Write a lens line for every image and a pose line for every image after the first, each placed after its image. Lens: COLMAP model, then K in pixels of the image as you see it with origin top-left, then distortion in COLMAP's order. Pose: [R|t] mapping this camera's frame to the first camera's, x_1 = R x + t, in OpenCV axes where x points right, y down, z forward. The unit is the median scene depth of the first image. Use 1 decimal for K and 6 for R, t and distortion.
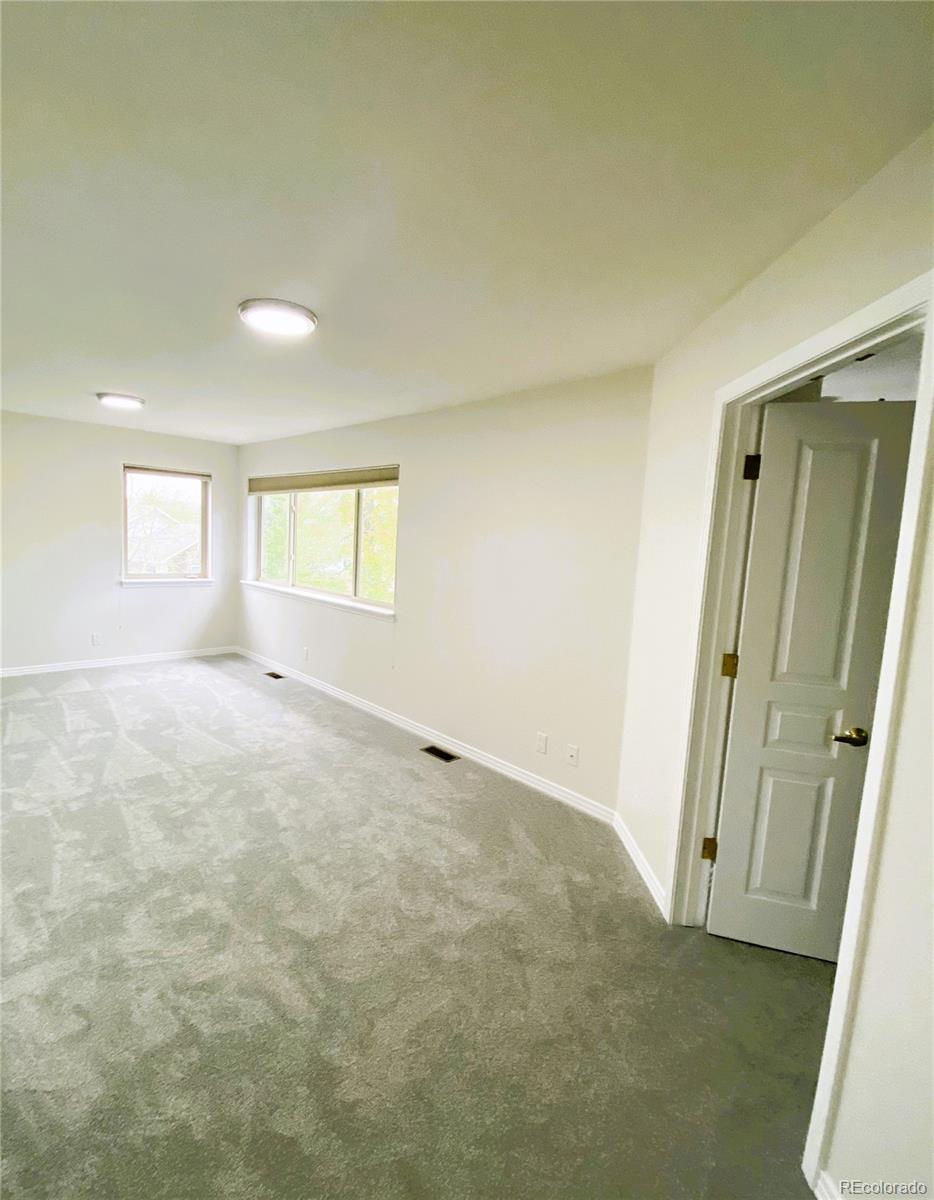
lens RADIAL K [[574.9, 0, 467.0], [0, 574.9, 600.0], [0, 0, 1]] dist [-0.000559, -0.000203]
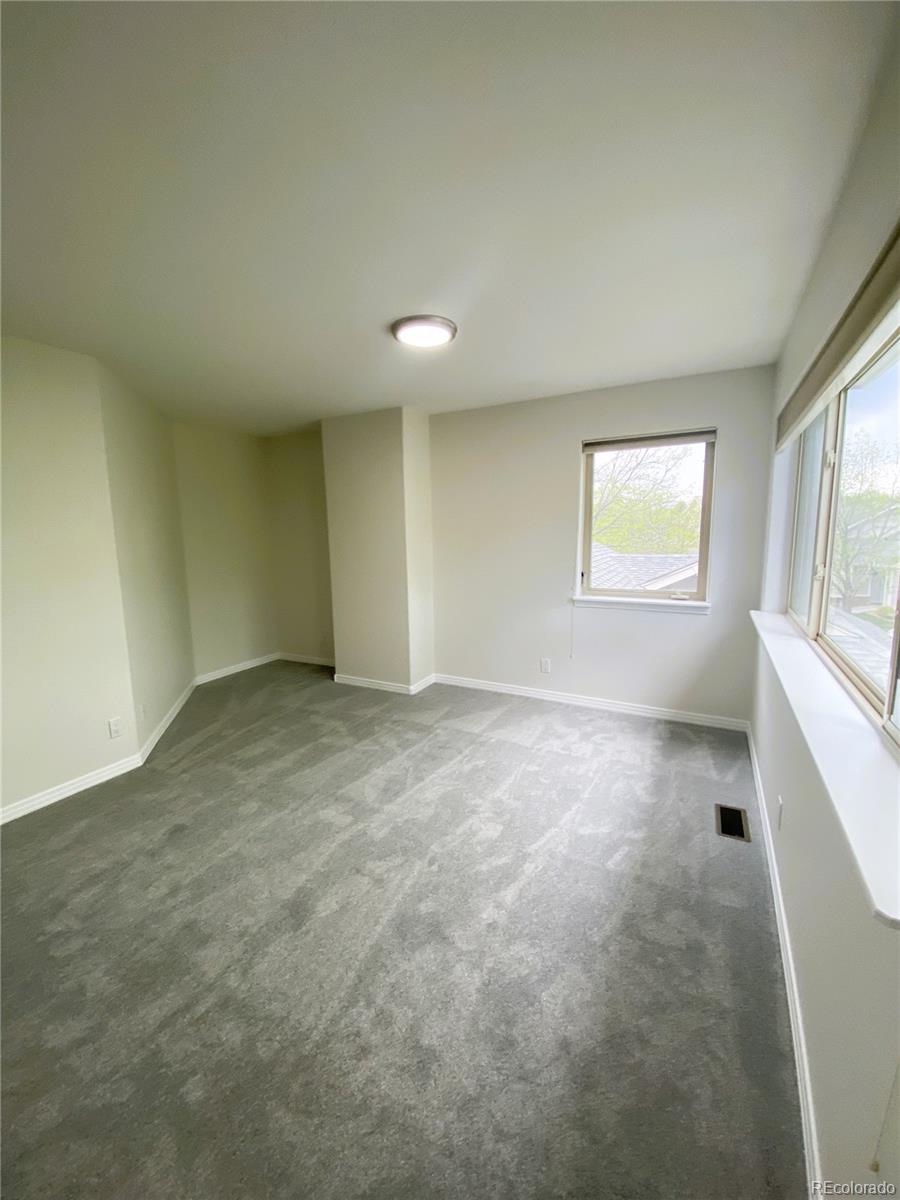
lens RADIAL K [[481.8, 0, 450.0], [0, 481.8, 600.0], [0, 0, 1]] dist [-0.000607, -0.000379]
pose [[0.272149, 0.089136, -0.958118, -0.042756], [-0.072983, 0.994744, 0.071813, -0.086492], [0.959483, 0.050382, 0.277224, 0.901344]]
